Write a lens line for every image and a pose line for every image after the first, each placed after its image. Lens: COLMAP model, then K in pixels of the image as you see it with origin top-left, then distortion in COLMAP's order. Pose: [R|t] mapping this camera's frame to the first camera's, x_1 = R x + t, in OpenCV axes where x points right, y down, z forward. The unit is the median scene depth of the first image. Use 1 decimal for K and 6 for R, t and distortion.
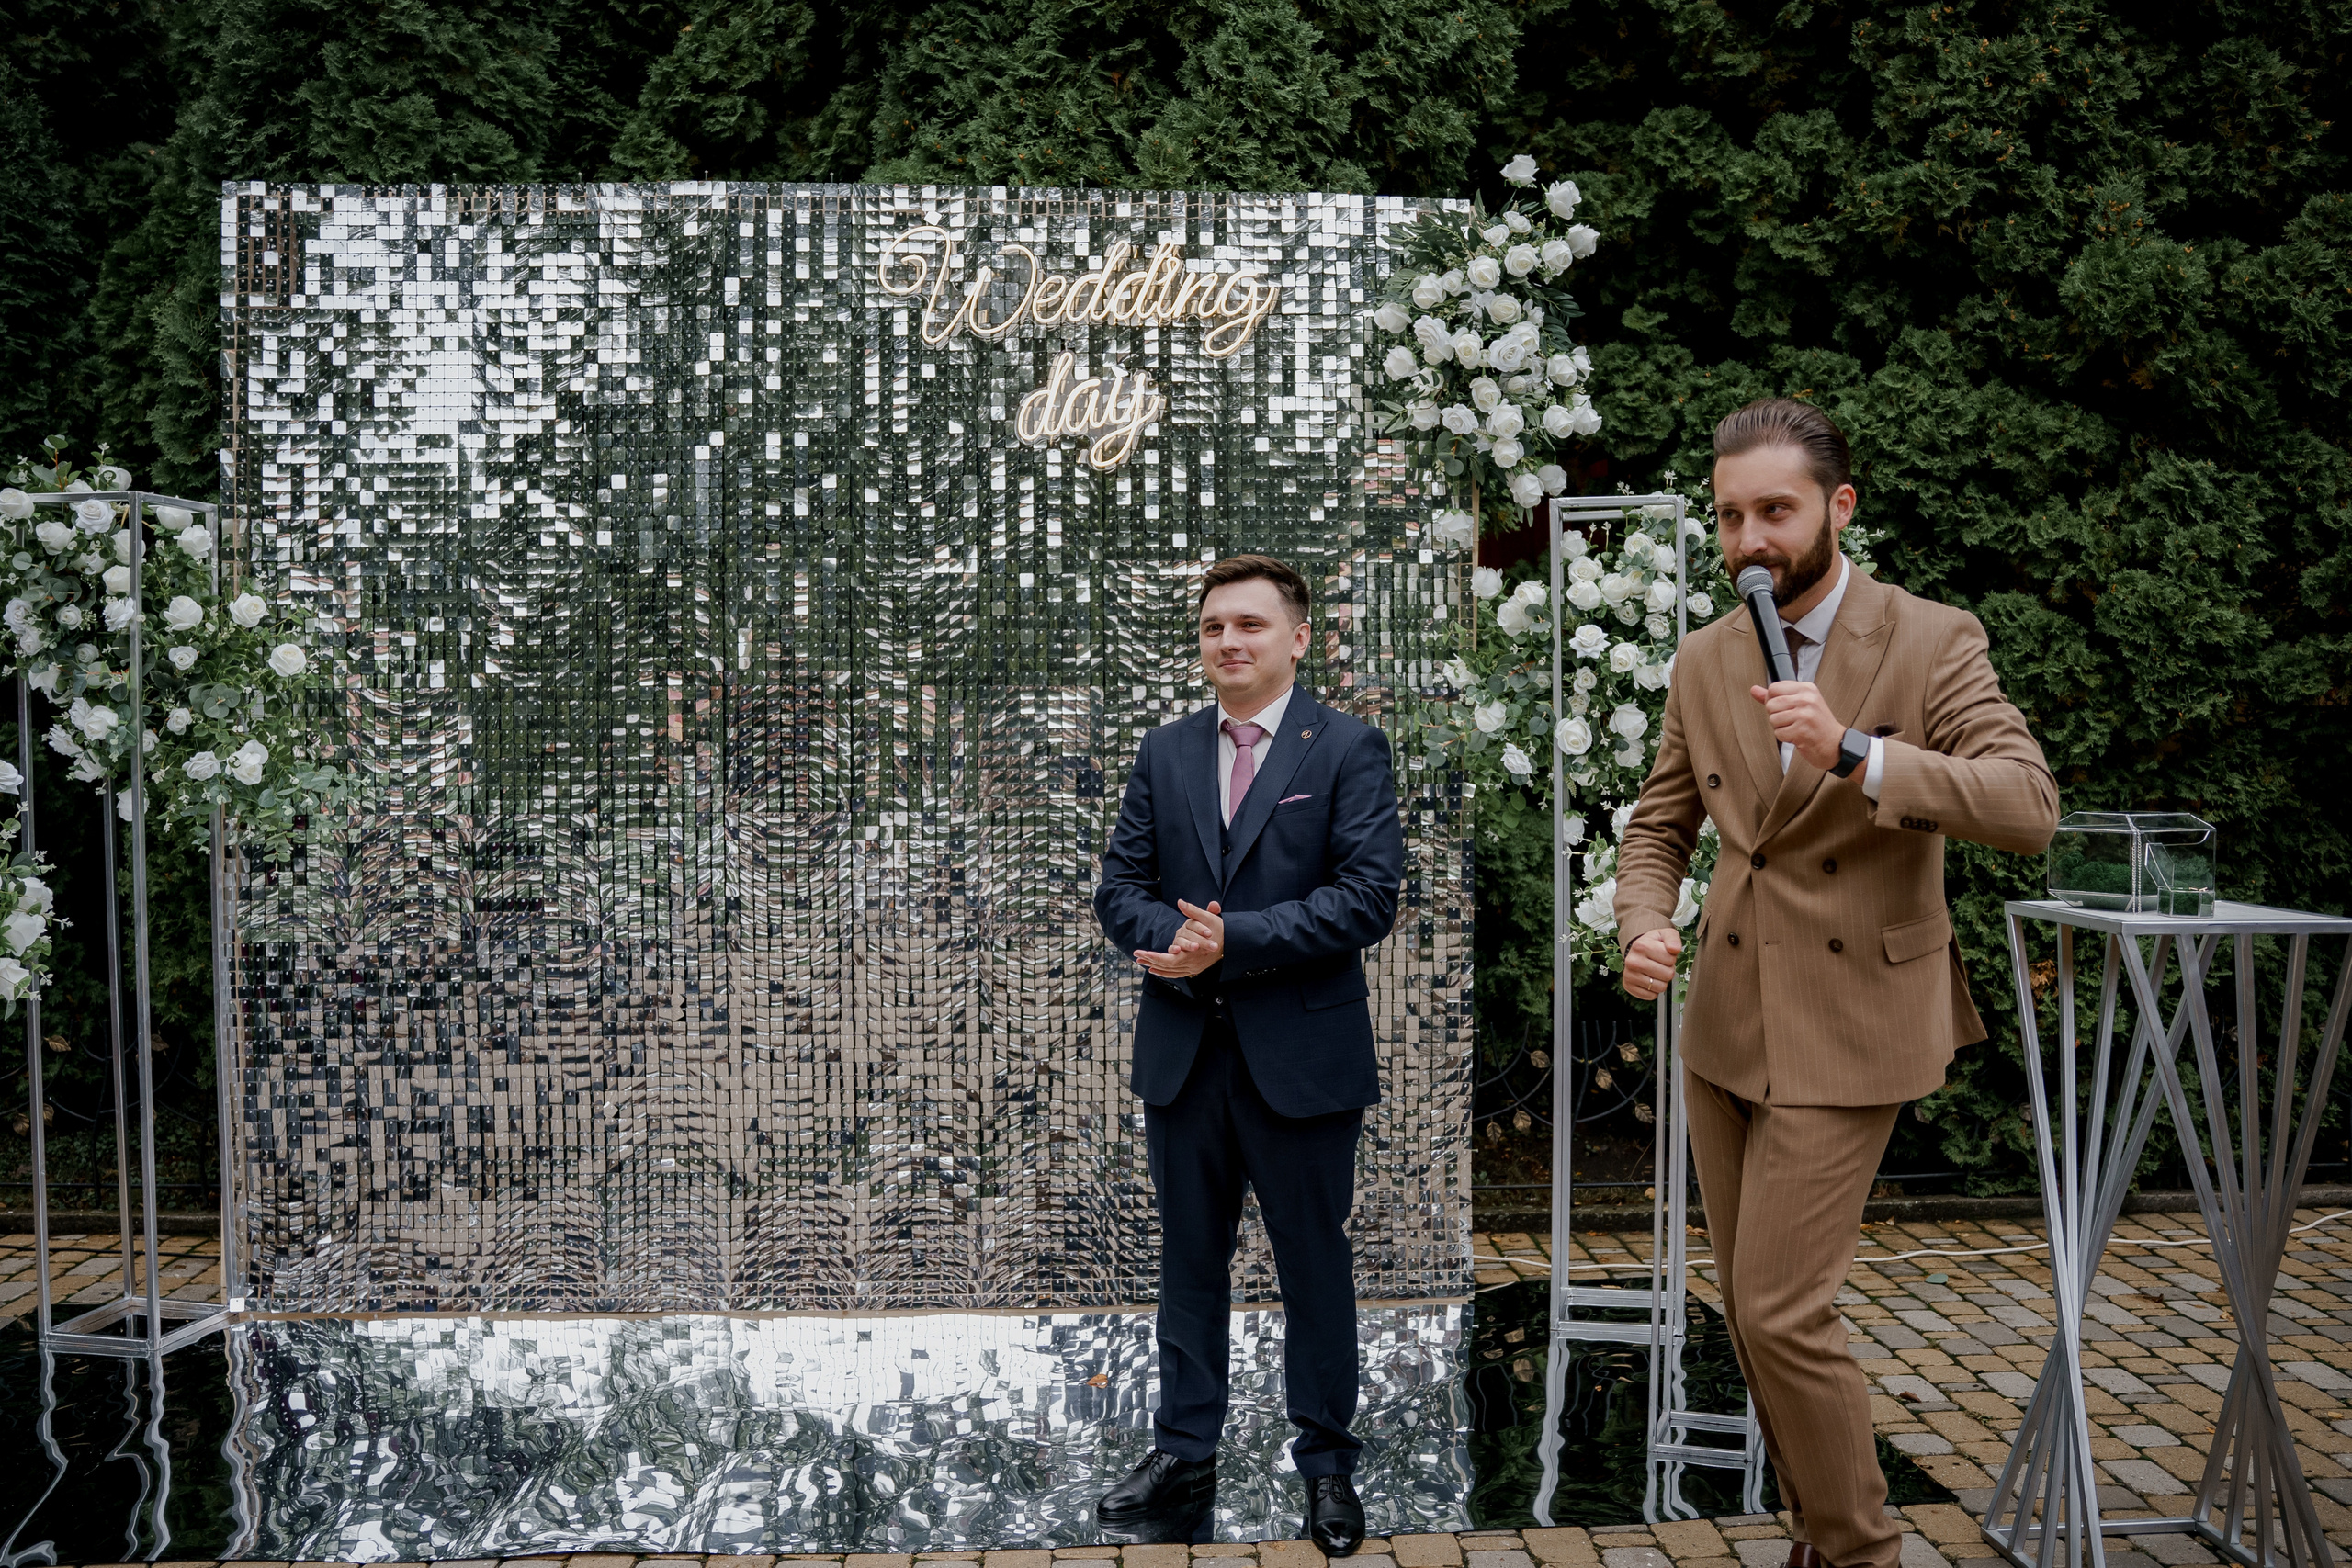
lens RADIAL K [[2023.4, 0, 1171.2], [0, 2023.4, 780.6], [0, 0, 1]] dist [-0.207429, 0.200197]
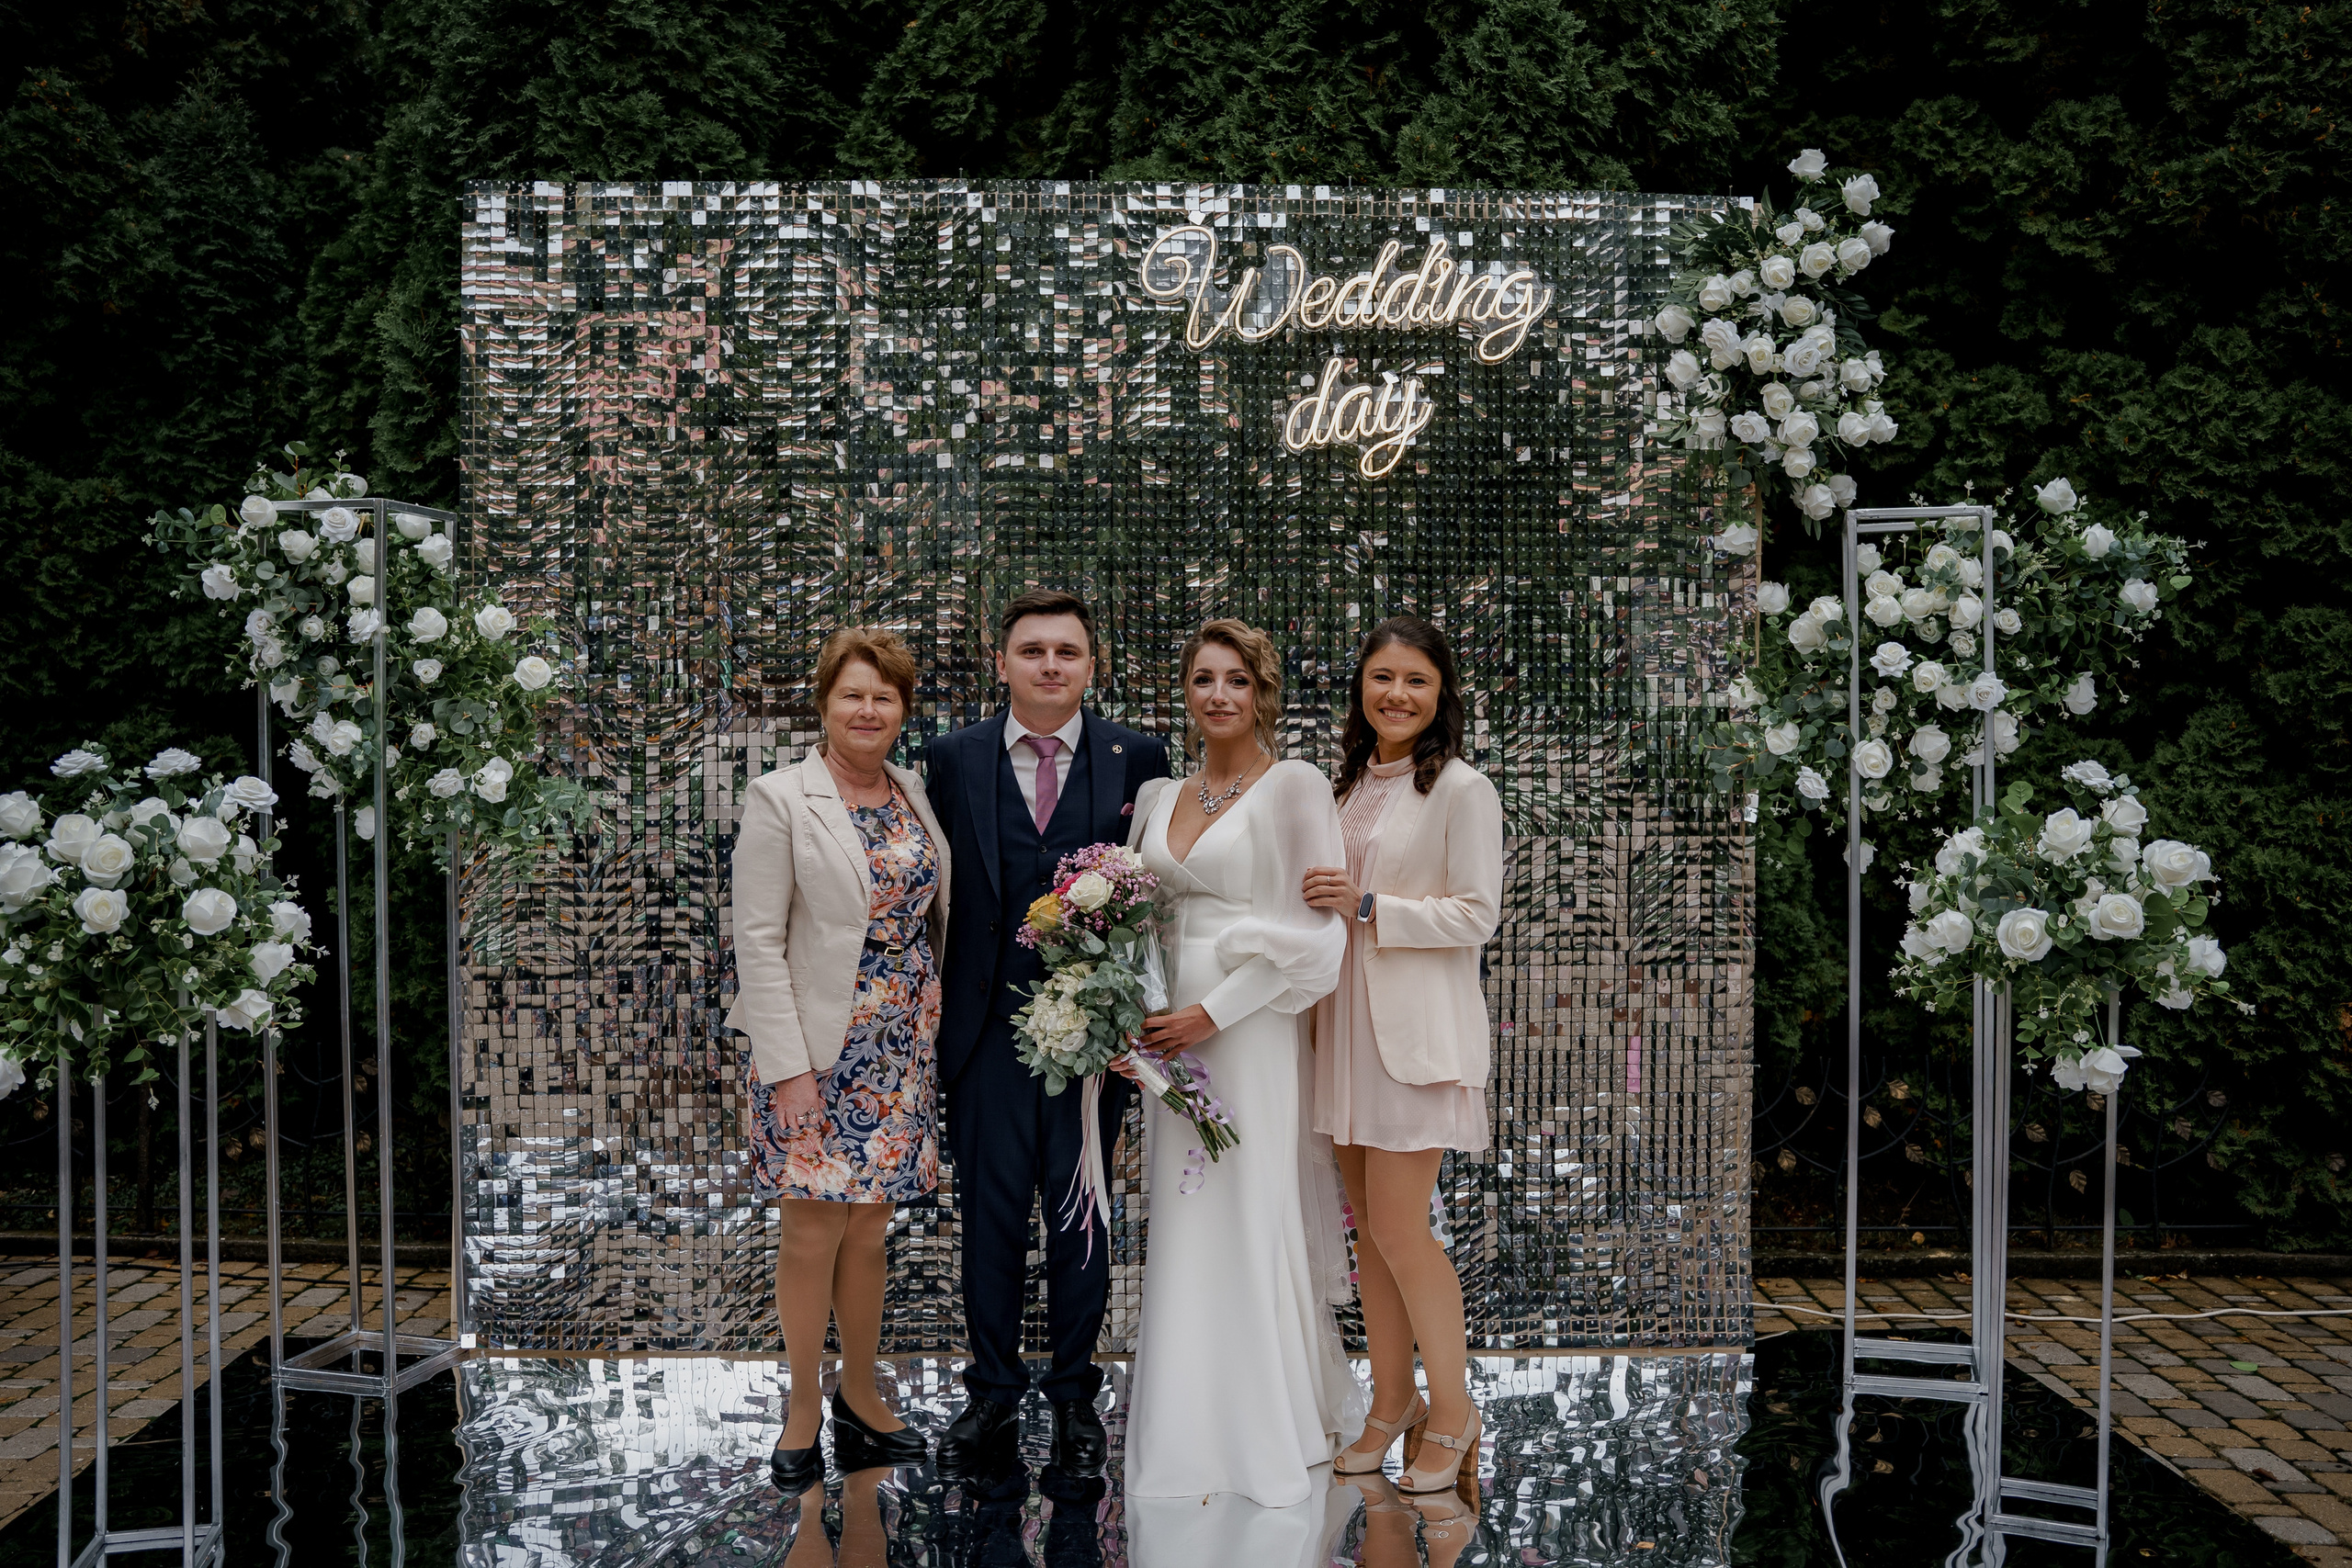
lens RADIAL K [[2048.4, 0, 1170.9], [0, 2048.4, 779.5], [0, 0, 1]] dist [-0.177056, 0.216293]
pose [[0.998084, 0.004685, -0.061702, -0.072086], [-0.005255, 0.999945, -0.009069, -0.001882], [0.061656, 0.009376, 0.998053, 0.024427]]
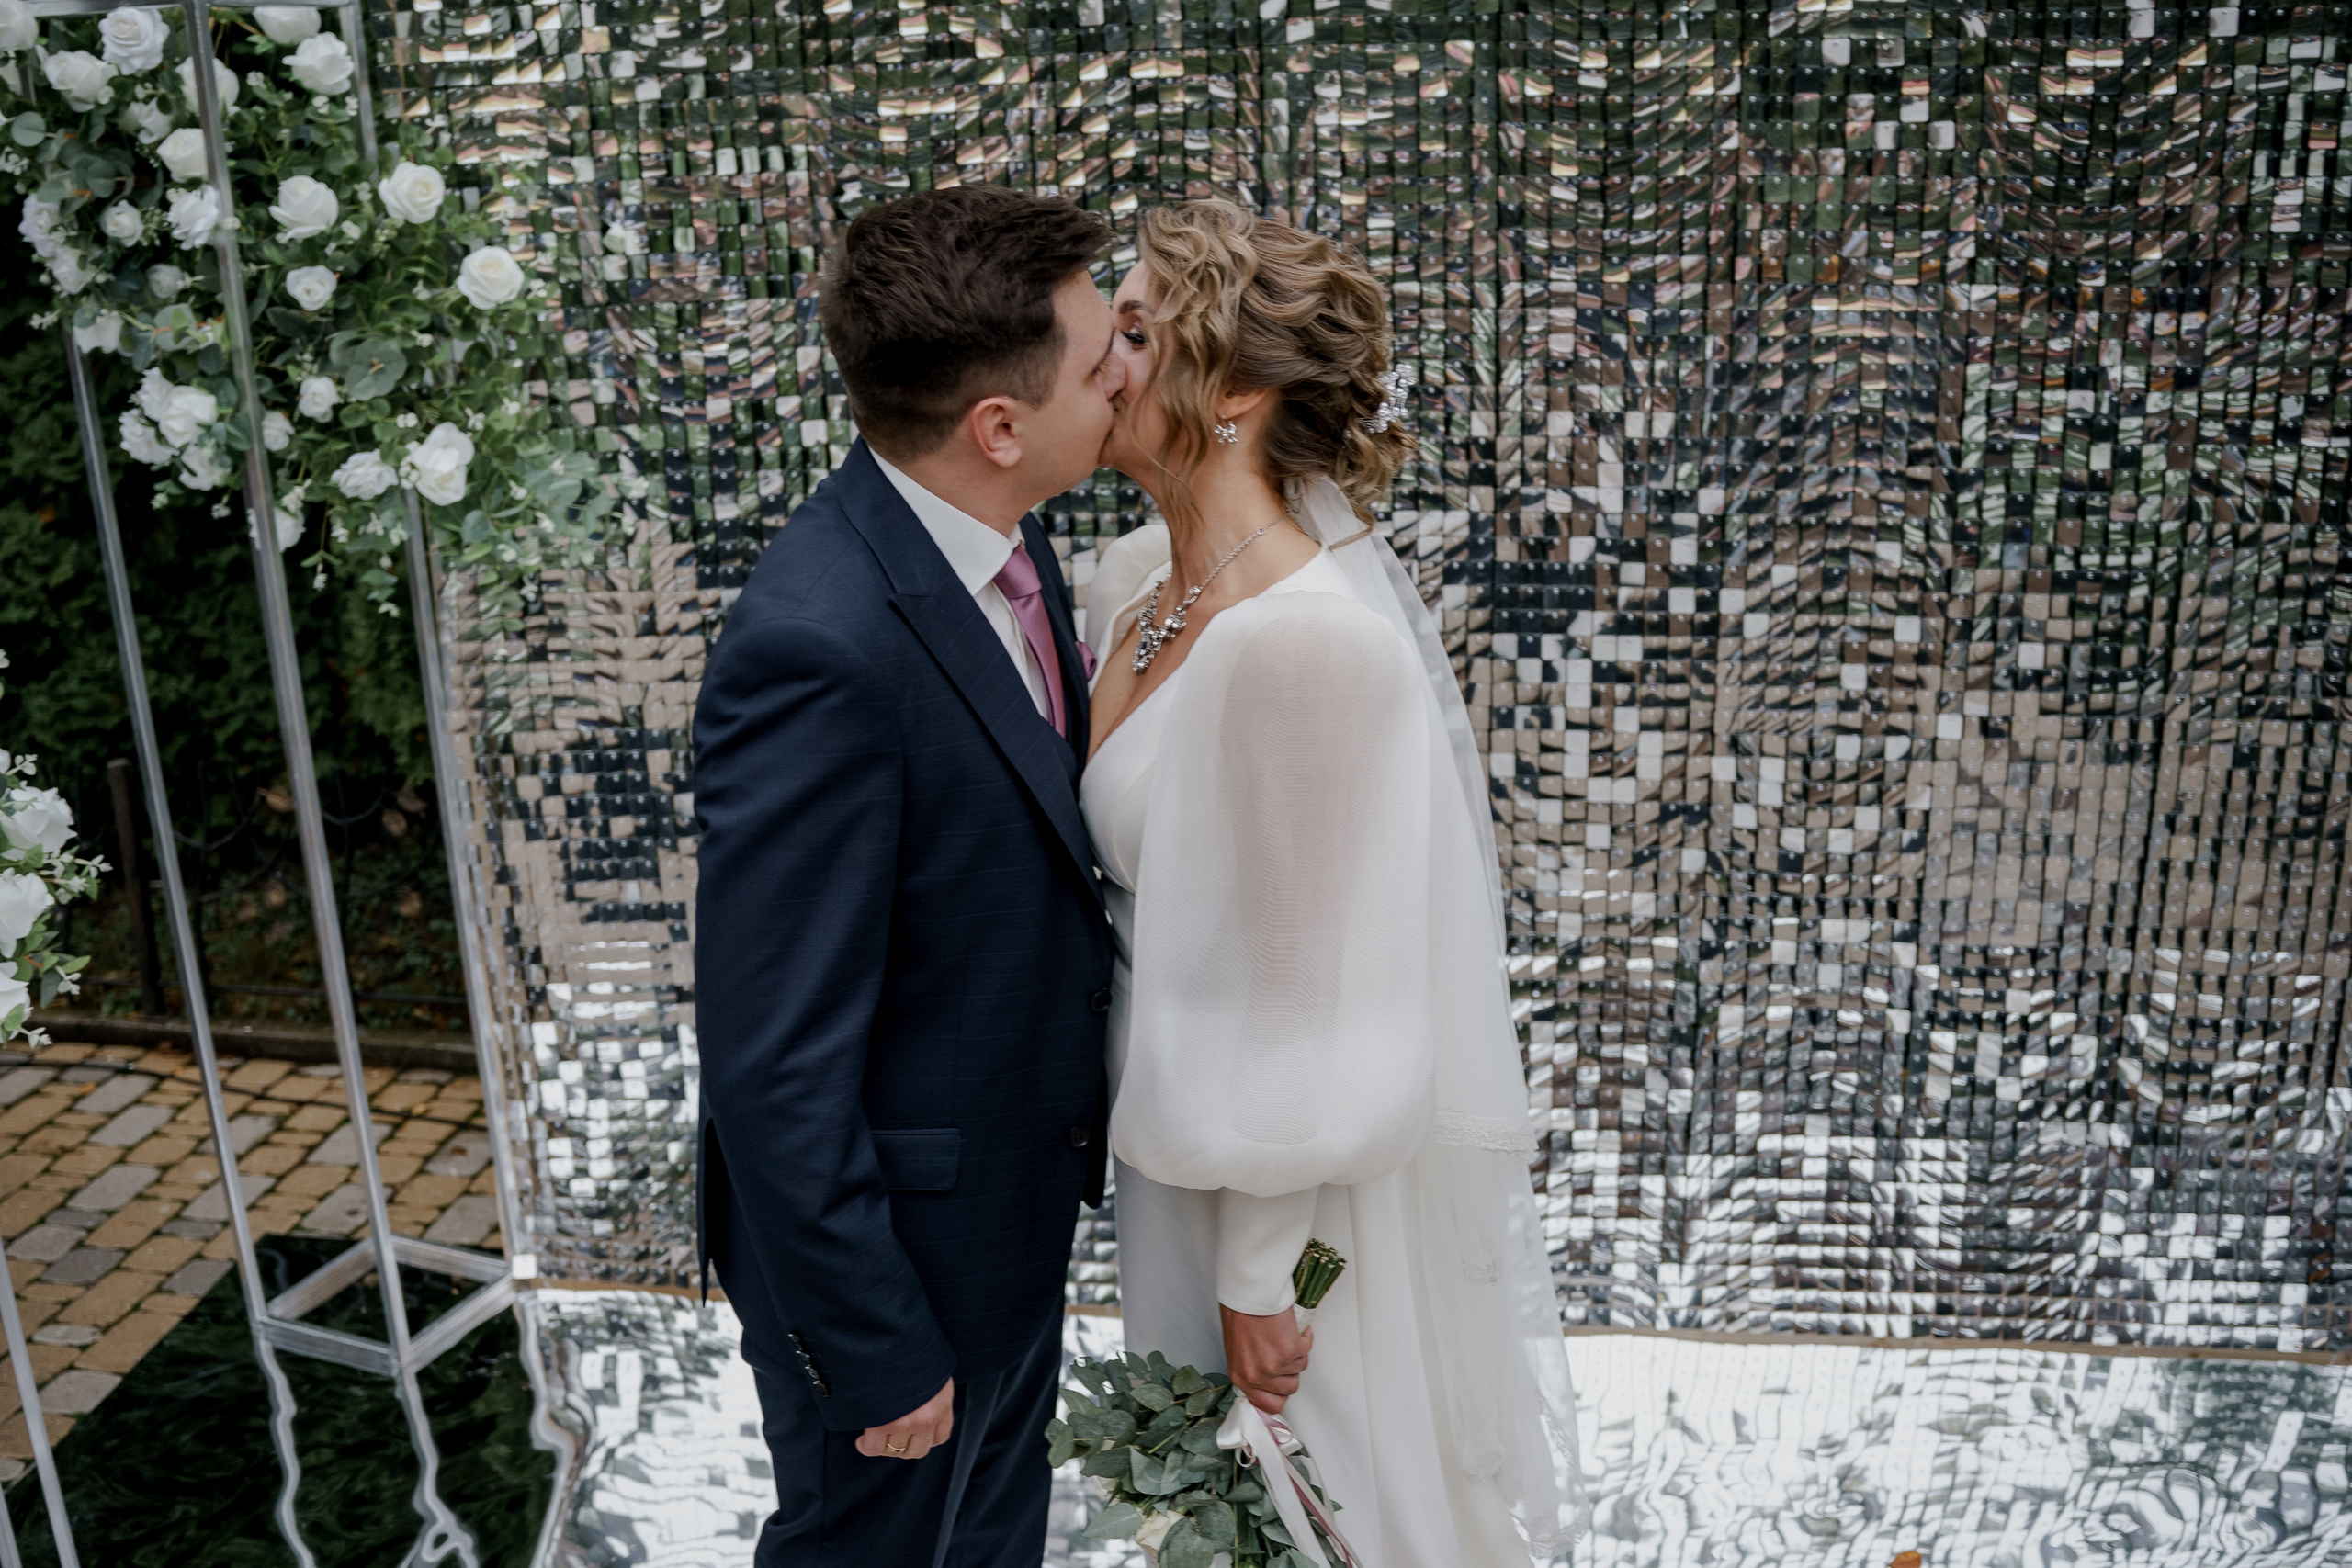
lens RADIAL K [[2215.6, 0, 1111.8], [0, 2215.6, 850.7], [0, 0, 1]] dist [-0.165874, 0.146586]
pose [[0.970241, 0.044345, -0.238045, -0.115021], [0.028343, 0.955531, 0.293526, -0.078166], [0.240475, -0.291538, 0.925839, 0.393894]]
